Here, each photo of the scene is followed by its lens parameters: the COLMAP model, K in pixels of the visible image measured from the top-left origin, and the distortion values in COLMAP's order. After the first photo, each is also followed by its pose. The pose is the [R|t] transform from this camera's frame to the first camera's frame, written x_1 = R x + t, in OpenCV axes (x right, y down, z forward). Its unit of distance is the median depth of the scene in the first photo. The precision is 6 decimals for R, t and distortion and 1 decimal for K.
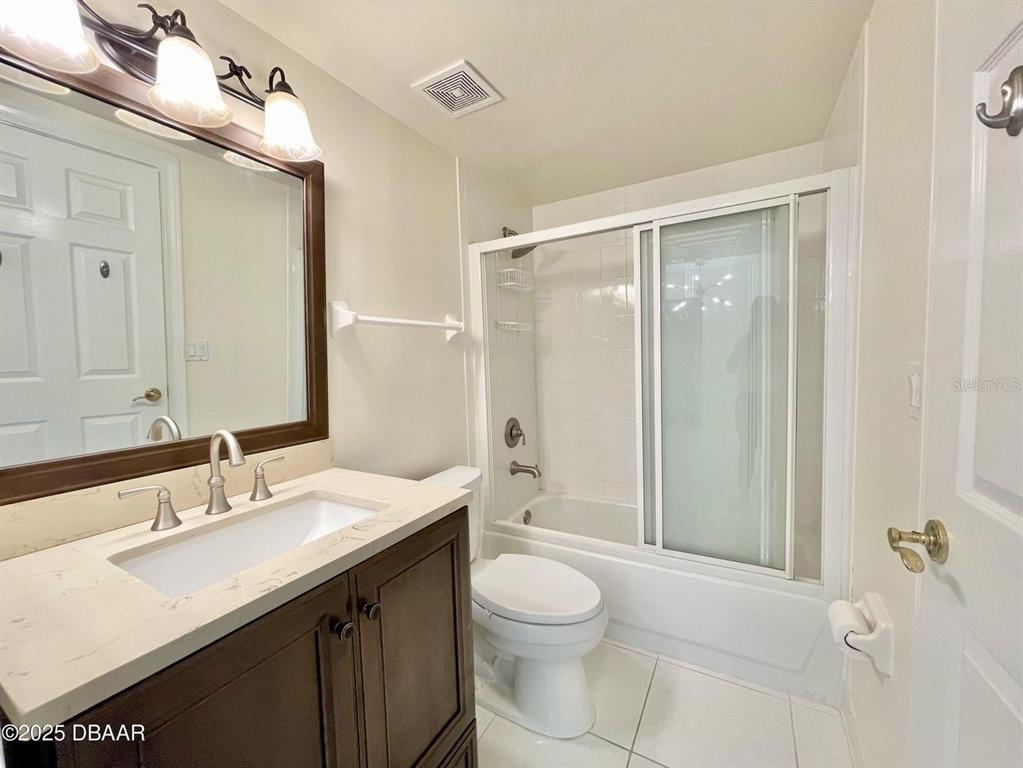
lens RADIAL K [[410.7, 0, 510.7], [0, 410.7, 382.5], [0, 0, 1]] dist [-0.001006, 0.000013]
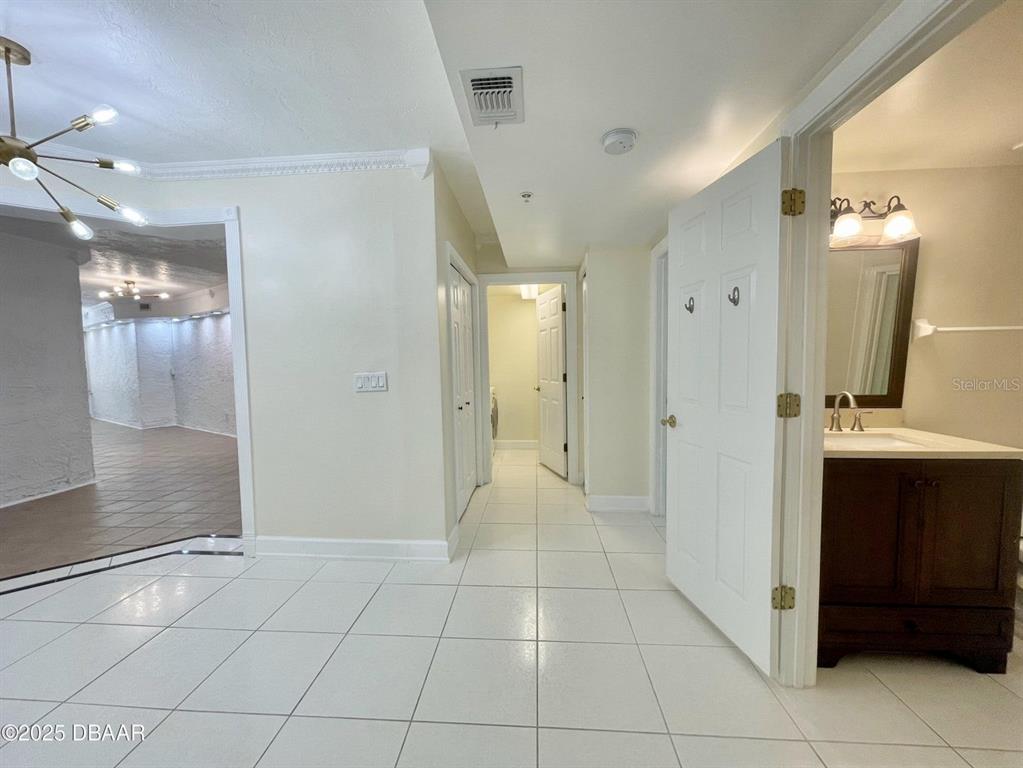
lens RADIAL K [[410.7, 0, 509.7], [0, 410.7, 384.2], [0, 0, 1]] dist [-0.001006, 0.000013]
pose [[0.427777, 0.078503, -0.900469, 0.395127], [-0.060017, 0.996490, 0.058362, 0.056227], [0.901890, 0.029078, 0.430987, -1.274662]]
